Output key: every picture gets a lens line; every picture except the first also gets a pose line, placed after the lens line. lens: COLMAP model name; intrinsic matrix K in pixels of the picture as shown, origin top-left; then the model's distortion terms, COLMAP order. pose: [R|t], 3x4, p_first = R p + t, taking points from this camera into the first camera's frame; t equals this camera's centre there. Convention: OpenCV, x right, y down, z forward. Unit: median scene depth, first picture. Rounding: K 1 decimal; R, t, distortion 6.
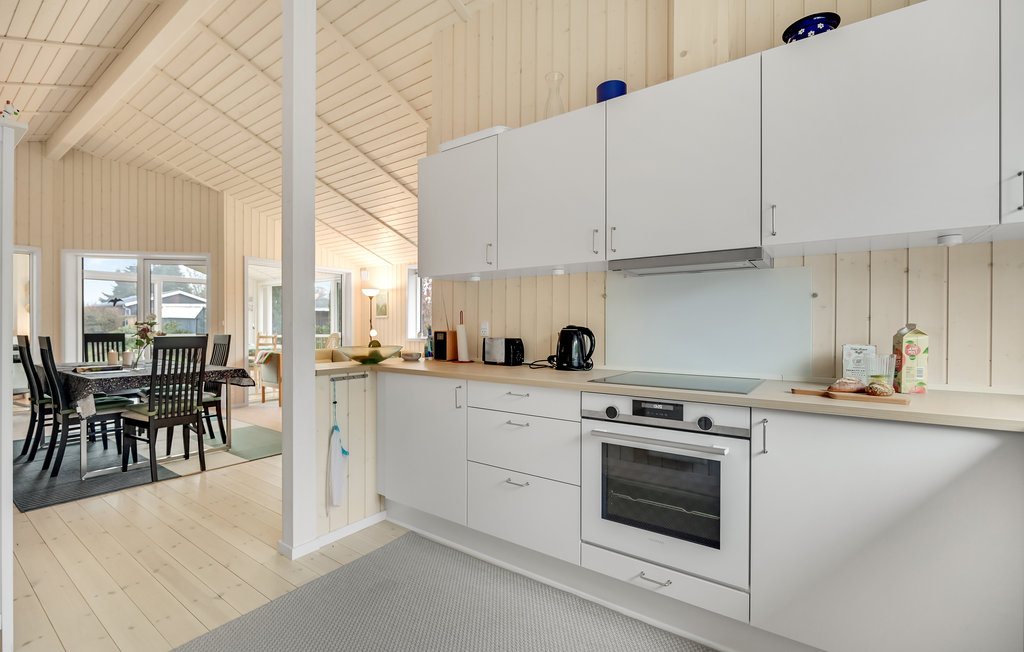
lens RADIAL K [[445.4, 0, 509.3], [0, 445.4, 328.3], [0, 0, 1]] dist [-0.001210, -0.000556]
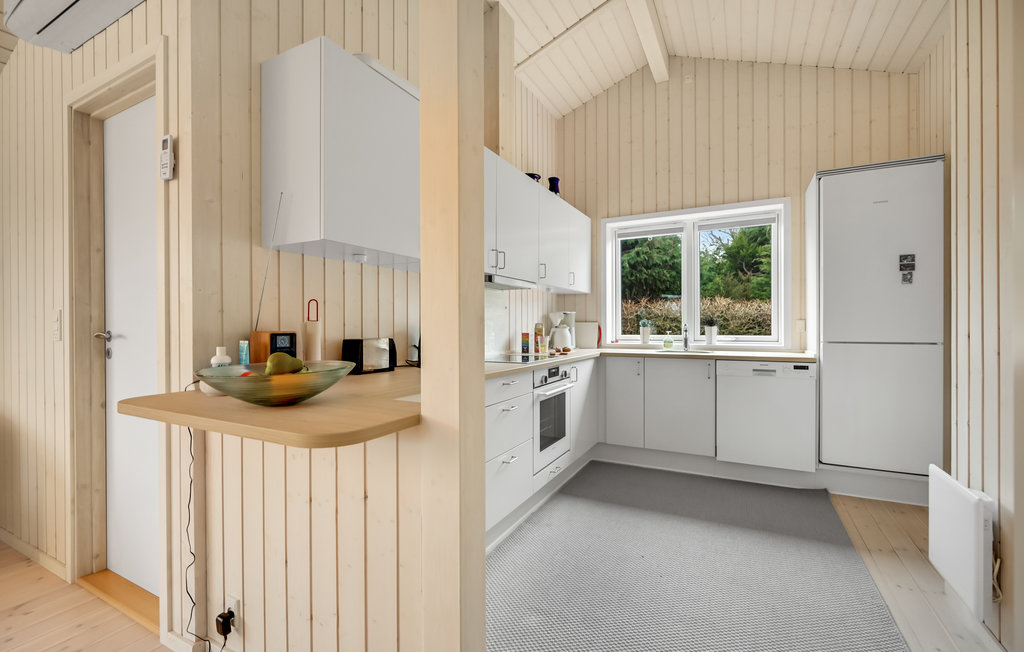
lens RADIAL K [[443.2, 0, 512.0], [0, 443.2, 326.0], [0, 0, 1]] dist [0.000536, 0.000090]
pose [[-0.138971, -0.002118, 0.990294, -0.904063], [0.004030, 0.999988, 0.002704, -0.002227], [-0.990288, 0.004366, -0.138961, 0.930761]]
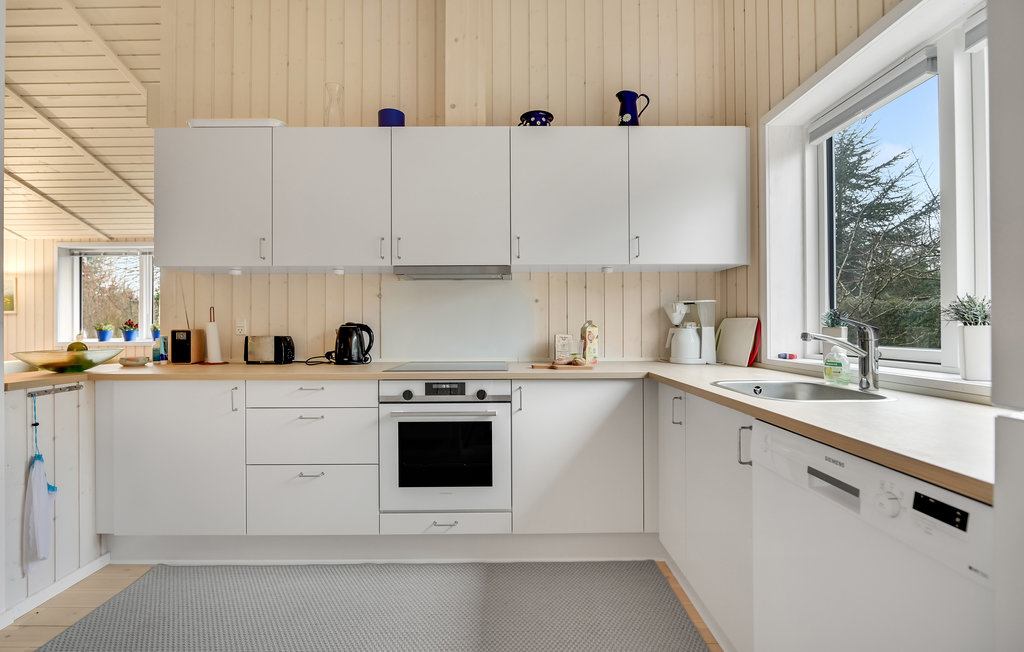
lens RADIAL K [[452.8, 0, 503.9], [0, 452.8, 322.4], [0, 0, 1]] dist [-0.000698, -0.000291]
pose [[0.814046, -0.001274, 0.580799, -0.183554], [0.007428, 0.999939, -0.008217, 0.004651], [-0.580753, 0.011003, 0.814005, -0.093489]]
